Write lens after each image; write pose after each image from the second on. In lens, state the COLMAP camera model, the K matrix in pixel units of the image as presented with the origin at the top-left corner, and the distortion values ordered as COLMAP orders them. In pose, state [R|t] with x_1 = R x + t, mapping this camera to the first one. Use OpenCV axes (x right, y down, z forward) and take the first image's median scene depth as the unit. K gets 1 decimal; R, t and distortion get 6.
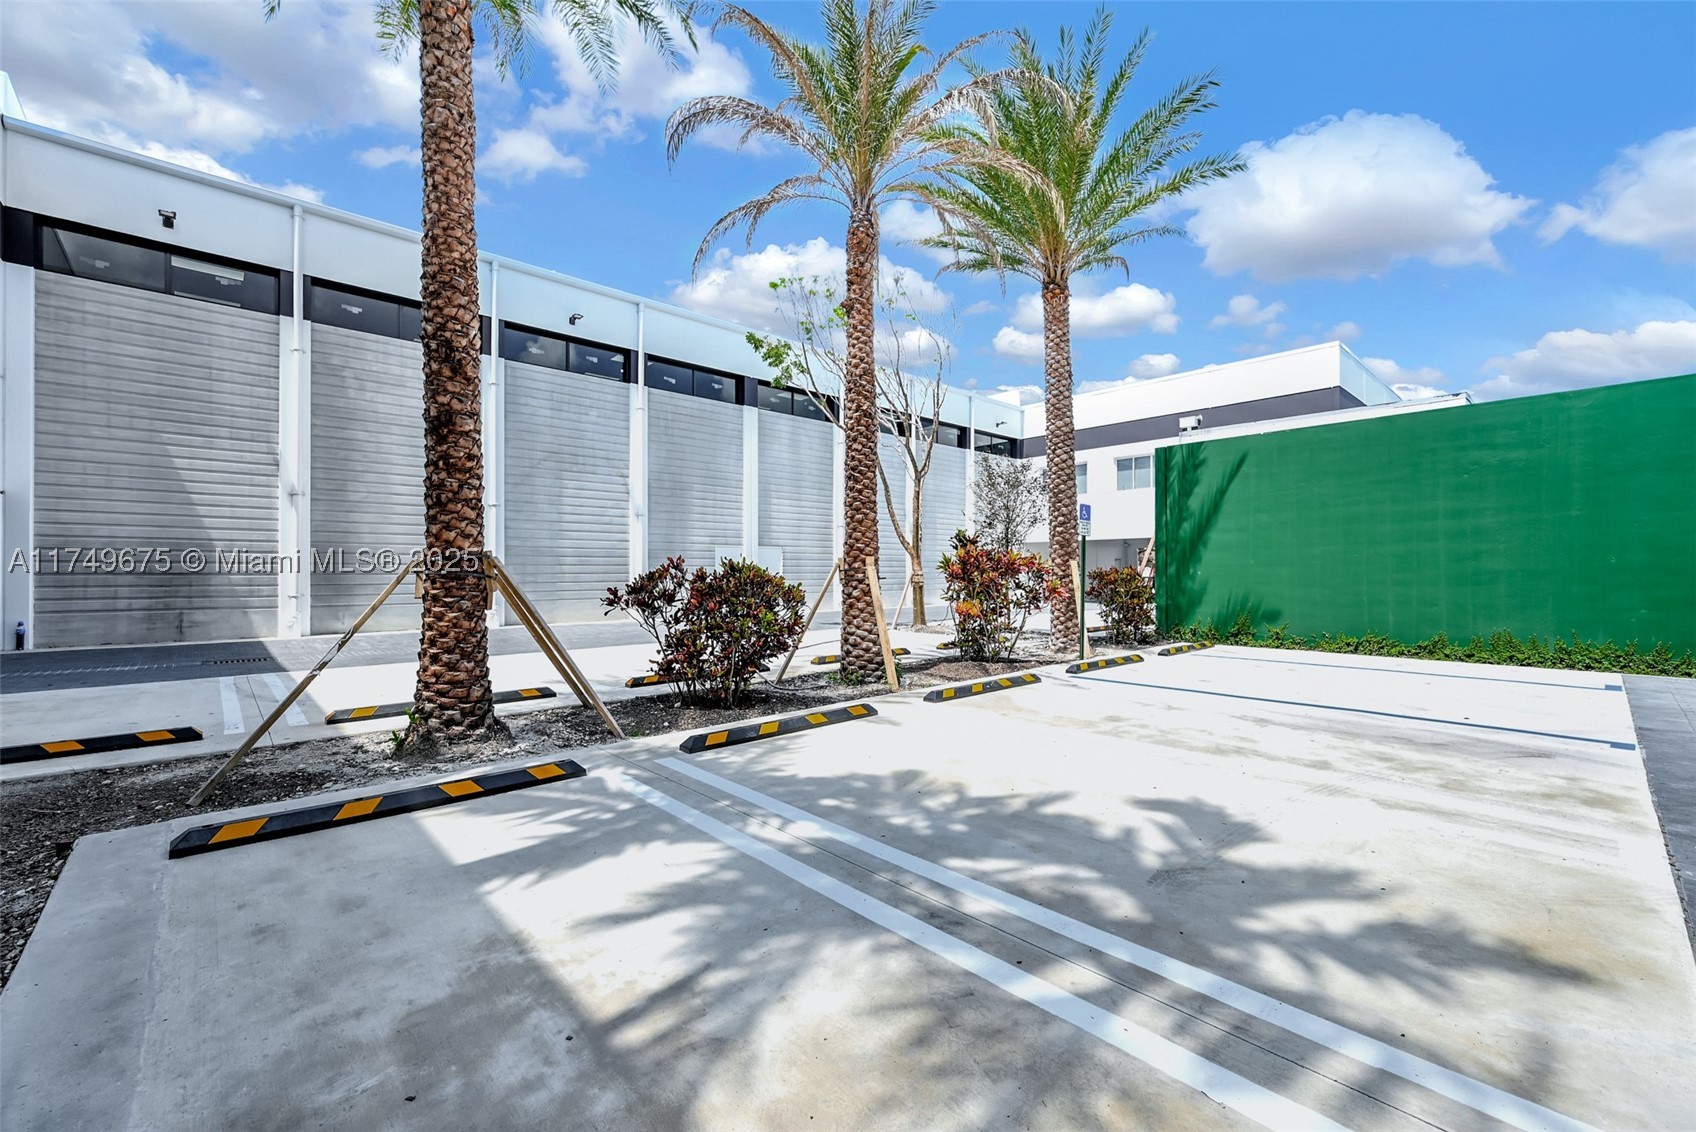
lens RADIAL K [[716.0, 0, 894.9], [0, 716.0, 566.8], [0, 0, 1]] dist [-0.000525, 0.000310]
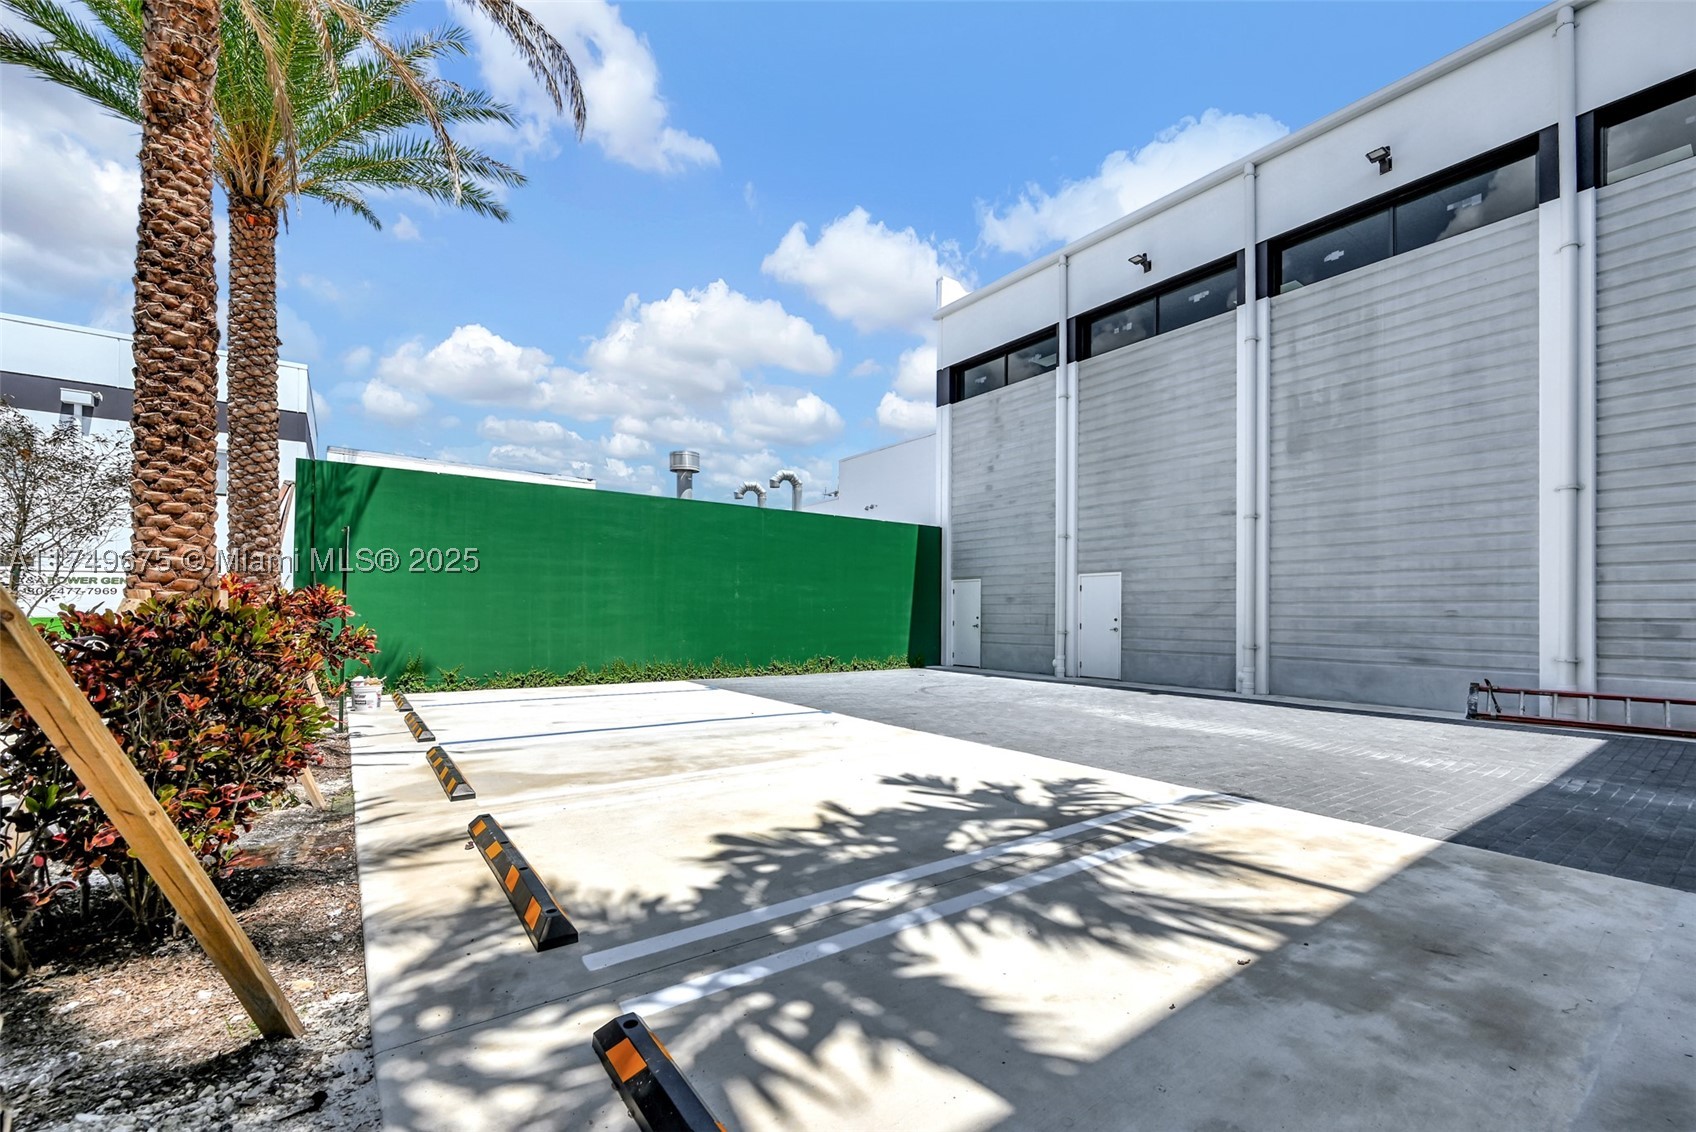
lens RADIAL K [[701.3, 0, 848.8], [0, 701.3, 603.7], [0, 0, 1]] dist [-0.000505, -0.000005]
pose [[0.134405, 0.019128, 0.990742, -0.382968], [-0.015829, 0.999728, -0.017154, -0.000790], [-0.990800, -0.013376, 0.134671, 0.330628]]
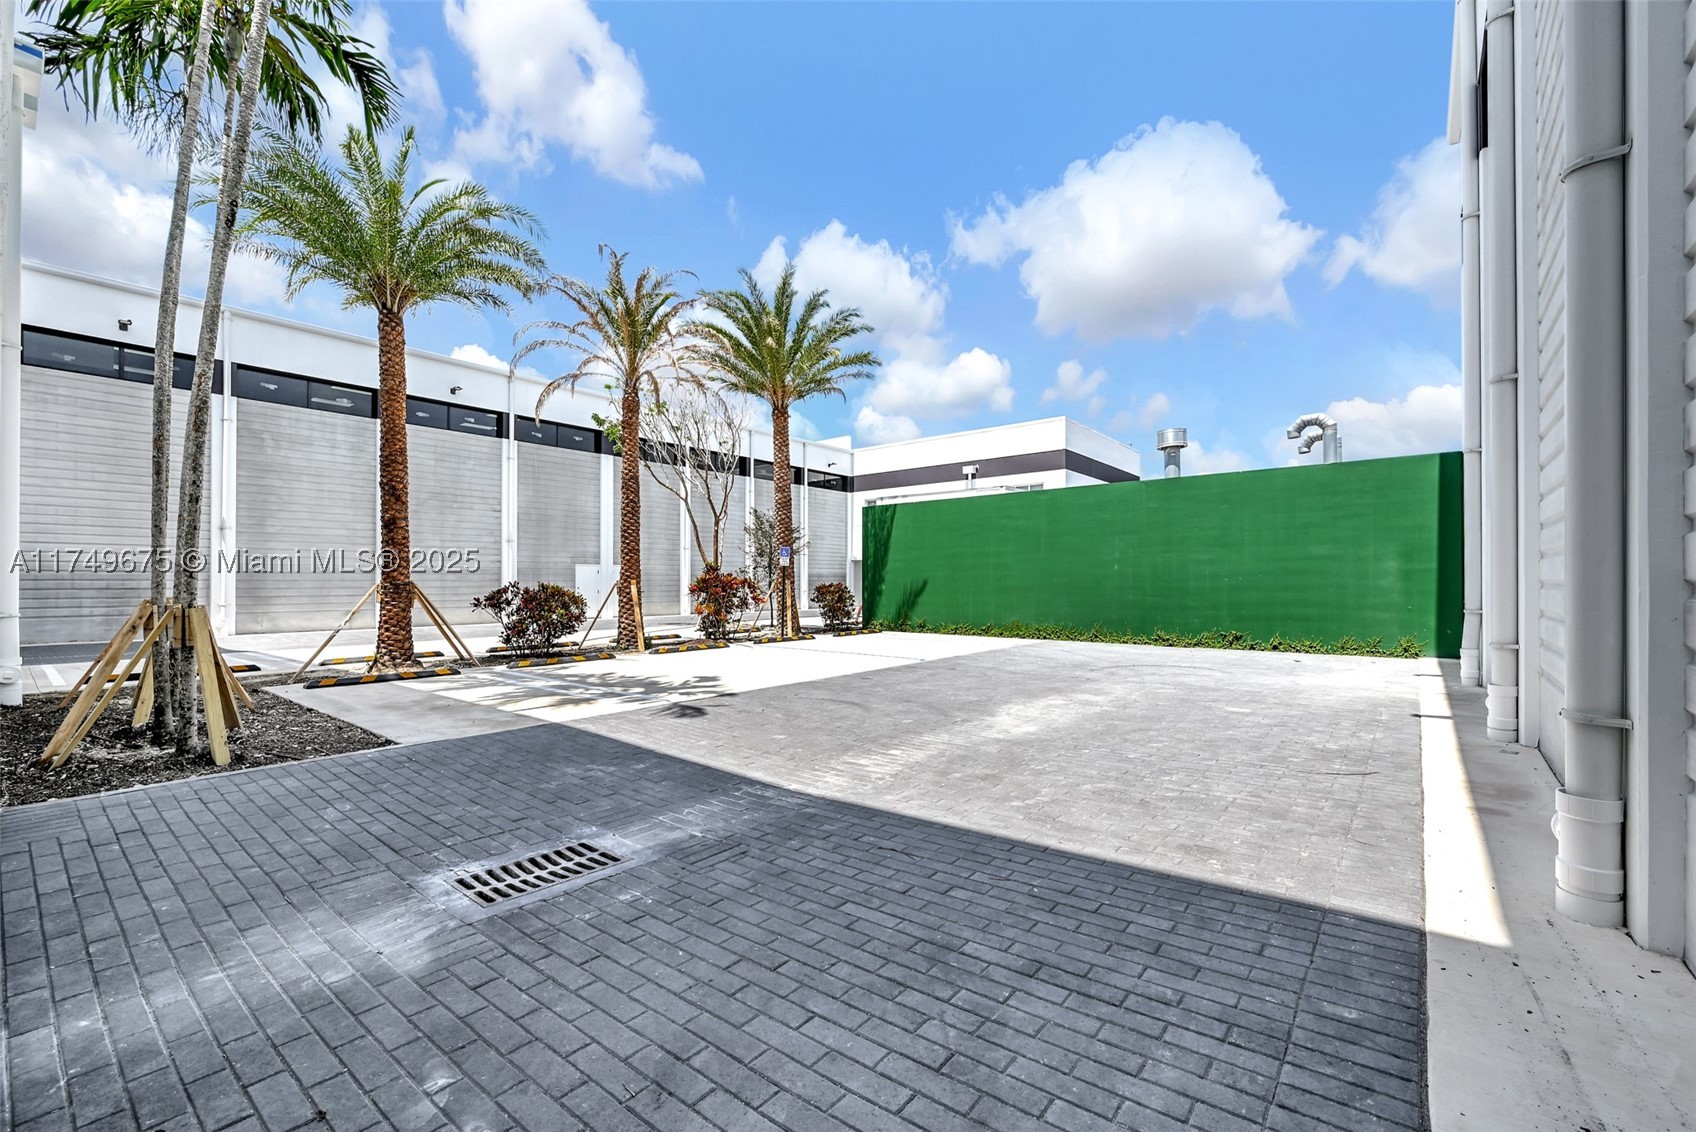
lens RADIAL K [[684.0, 0, 910.2], [0, 684.0, 573.6], [0, 0, 1]] dist [-0.001260, -0.000063]
pose [[0.985706, 0.001717, 0.168467, 0.257286], [-0.000825, 0.999985, -0.005366, -0.015181], [-0.168474, 0.005150, 0.985693, -0.584629]]
